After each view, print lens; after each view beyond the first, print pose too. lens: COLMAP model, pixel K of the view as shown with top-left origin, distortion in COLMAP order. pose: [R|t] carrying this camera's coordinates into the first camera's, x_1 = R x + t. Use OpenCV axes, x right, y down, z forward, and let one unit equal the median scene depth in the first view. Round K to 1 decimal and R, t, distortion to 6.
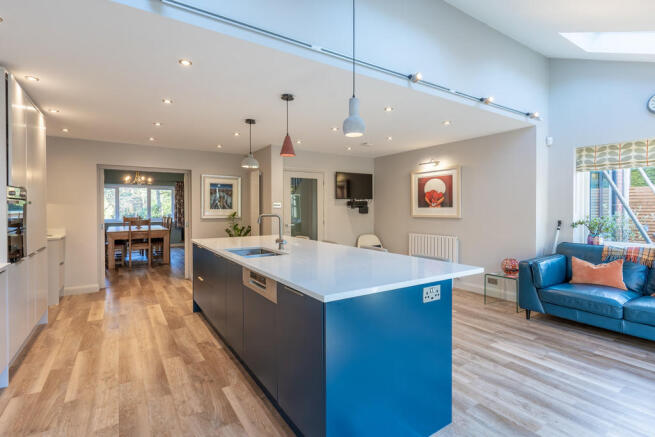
lens RADIAL K [[317.4, 0, 327.9], [0, 317.4, 213.9], [0, 0, 1]] dist [0.003430, -0.000745]
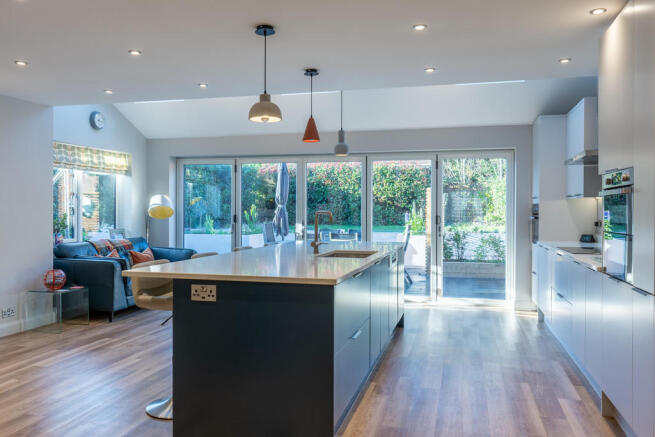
lens RADIAL K [[536.0, 0, 328.4], [0, 536.0, 216.3], [0, 0, 1]] dist [-0.009513, -0.003119]
pose [[-0.674831, -0.010103, 0.737903, -0.677566], [0.009817, 0.999695, 0.022666, -0.010590], [-0.737907, 0.022540, -0.674526, 1.077766]]
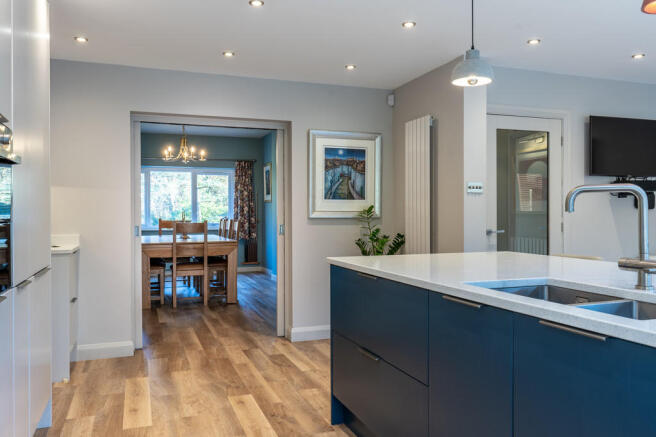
lens RADIAL K [[536.8, 0, 329.7], [0, 536.8, 216.0], [0, 0, 1]] dist [-0.009513, -0.003119]
pose [[0.971095, -0.001553, -0.238688, -0.174118], [-0.000790, 0.999952, -0.009720, 0.020906], [0.238691, 0.009628, 0.971048, 0.194880]]
